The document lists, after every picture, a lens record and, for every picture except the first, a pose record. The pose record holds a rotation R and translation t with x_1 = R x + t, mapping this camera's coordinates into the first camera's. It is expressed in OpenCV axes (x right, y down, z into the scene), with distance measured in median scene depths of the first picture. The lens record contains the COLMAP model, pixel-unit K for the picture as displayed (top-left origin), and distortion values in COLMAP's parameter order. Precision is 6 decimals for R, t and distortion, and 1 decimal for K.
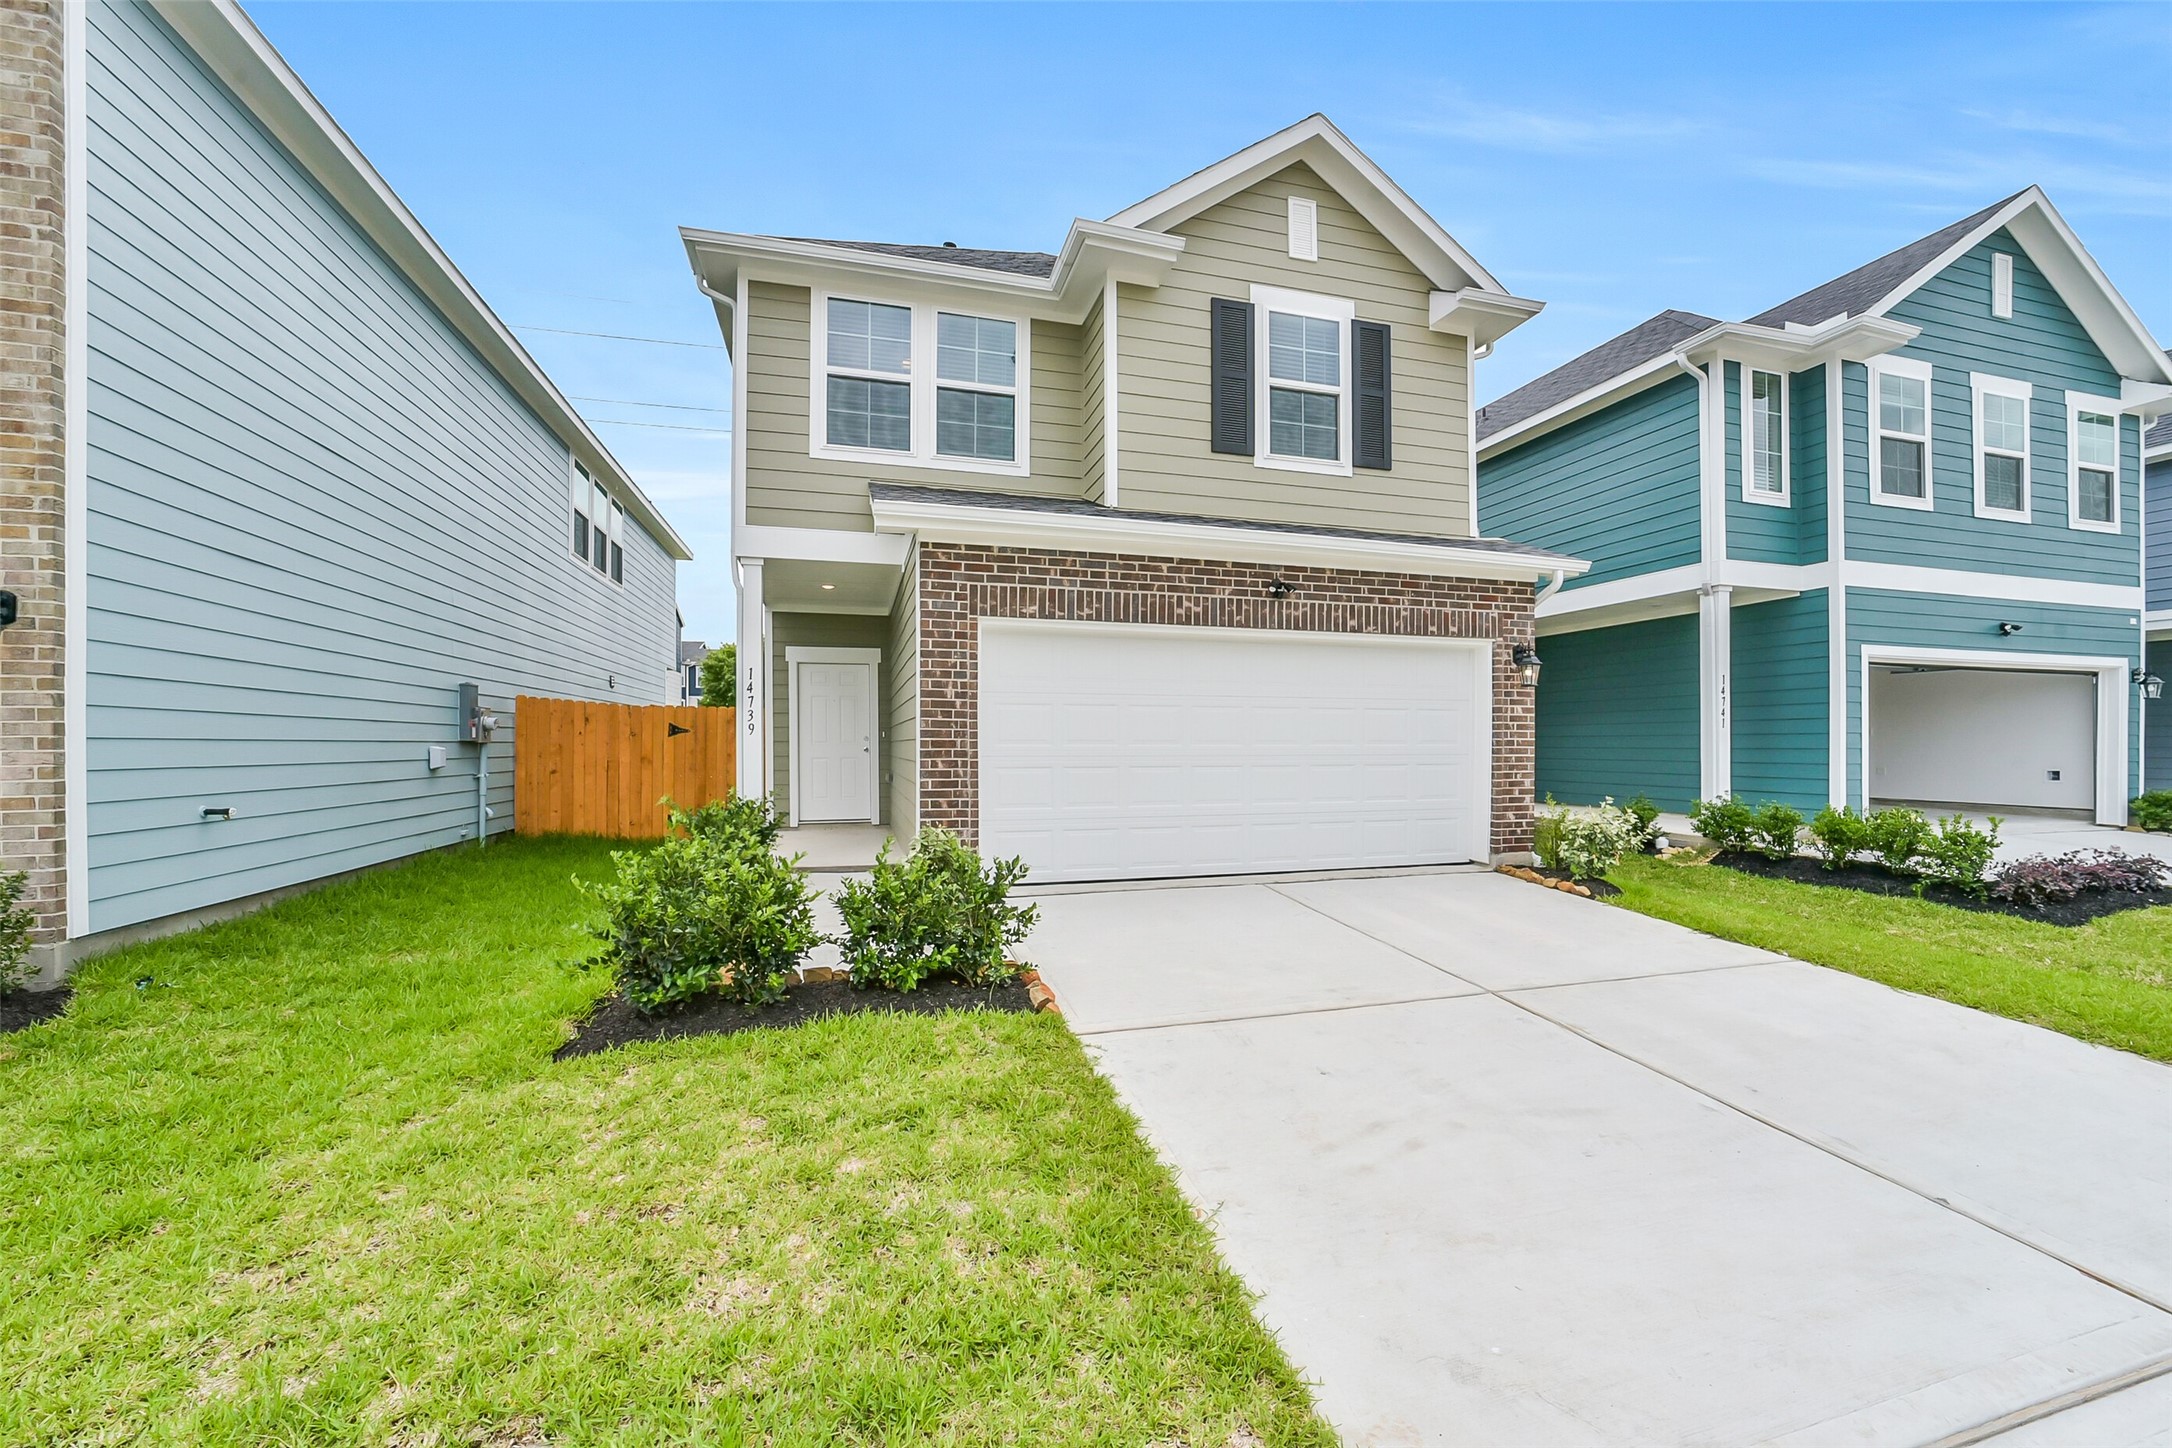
lens RADIAL K [[855.5, 0, 1093.5], [0, 855.5, 751.4], [0, 0, 1]] dist [-0.033564, 0.006932]
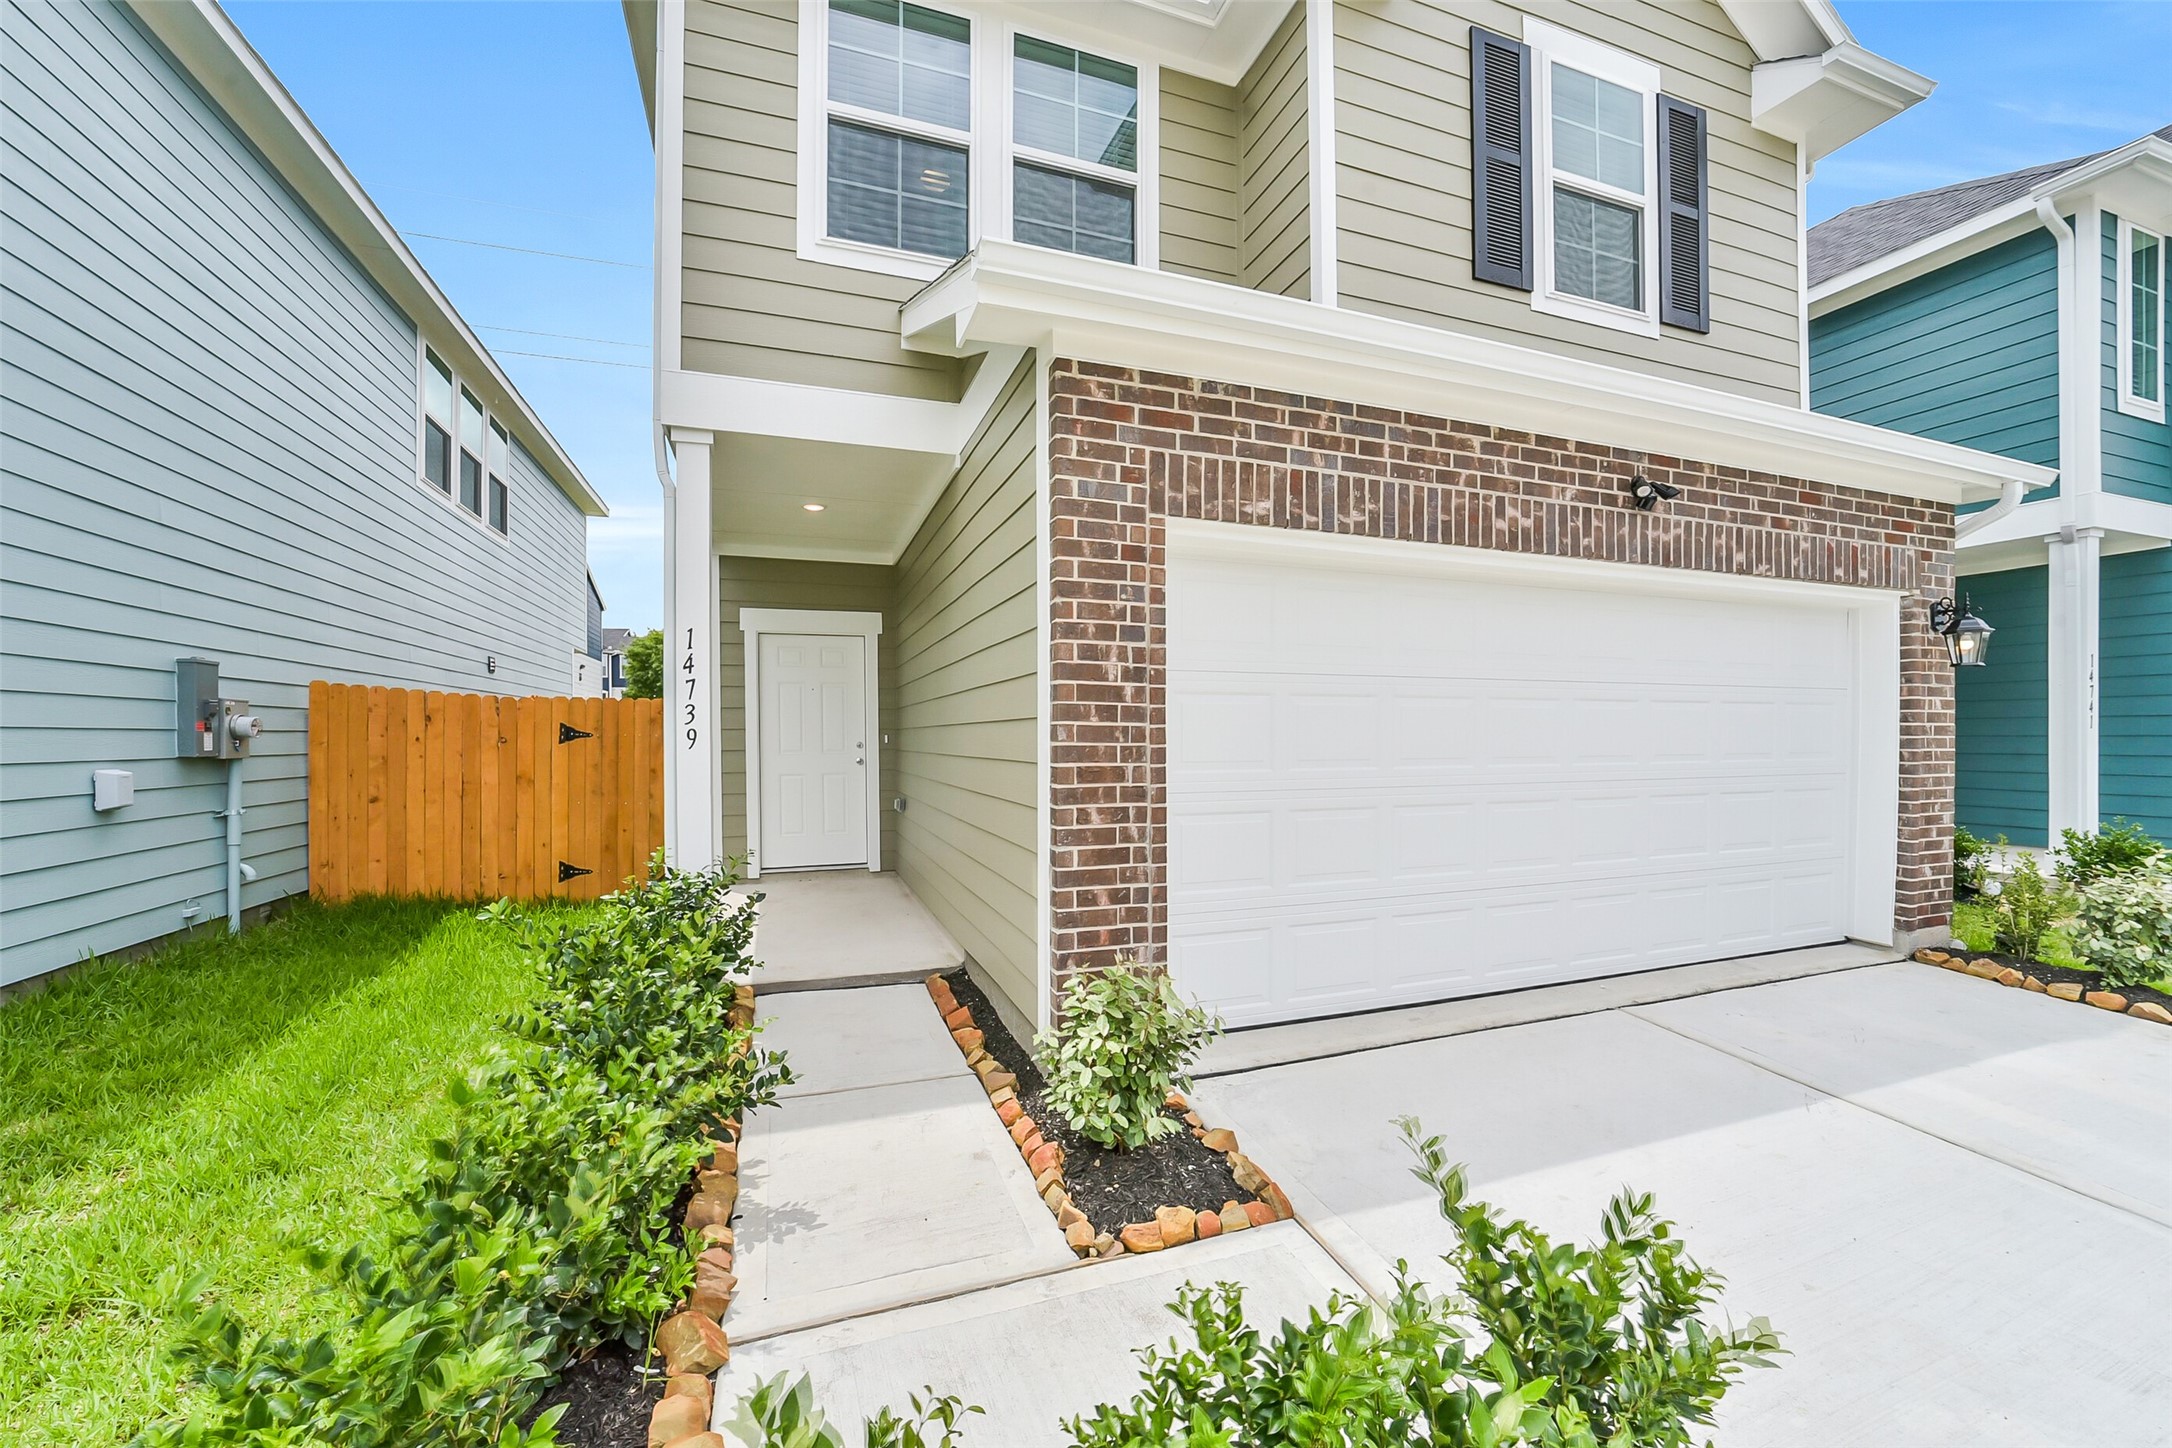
lens RADIAL K [[855.5, 0, 1088.4], [0, 855.5, 744.7], [0, 0, 1]] dist [-0.033564, 0.006932]
pose [[0.997862, -0.003761, 0.065253, -0.174724], [0.003622, 0.999991, 0.002257, -0.021996], [-0.065261, -0.002016, 0.997866, 0.417388]]
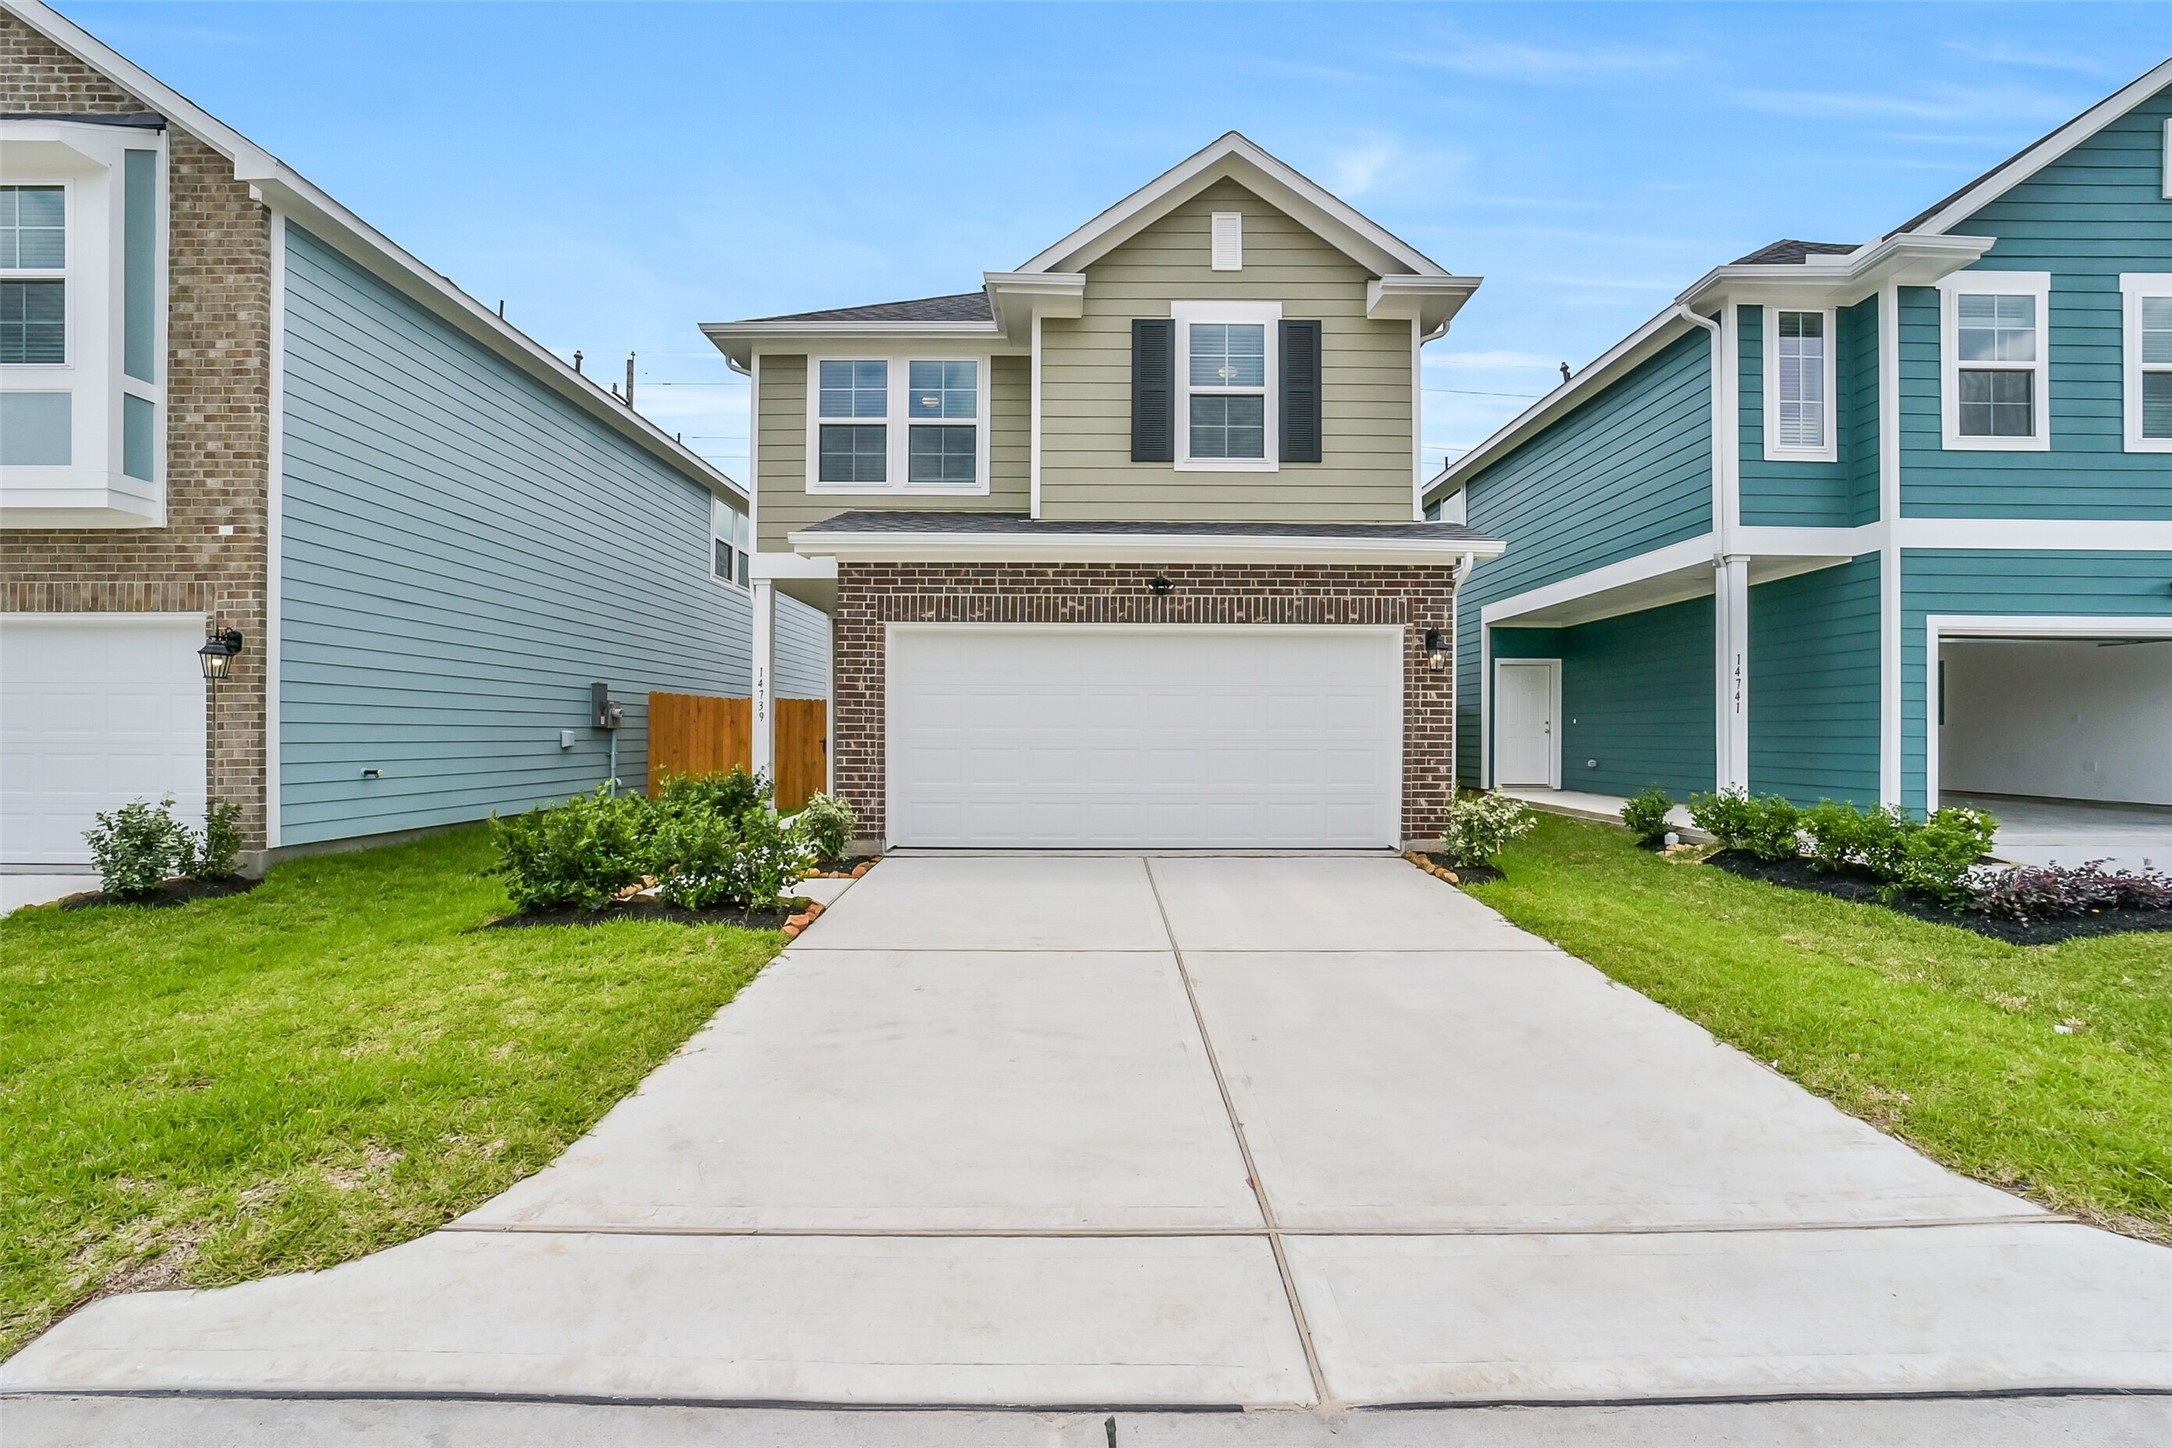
lens RADIAL K [[855.5, 0, 1095.6], [0, 855.5, 737.5], [0, 0, 1]] dist [-0.033564, 0.006932]
pose [[0.962302, 0.003783, -0.271957, 0.392358], [-0.005124, 0.999978, -0.004220, 0.006483], [0.271935, 0.005454, 0.962300, -0.059801]]
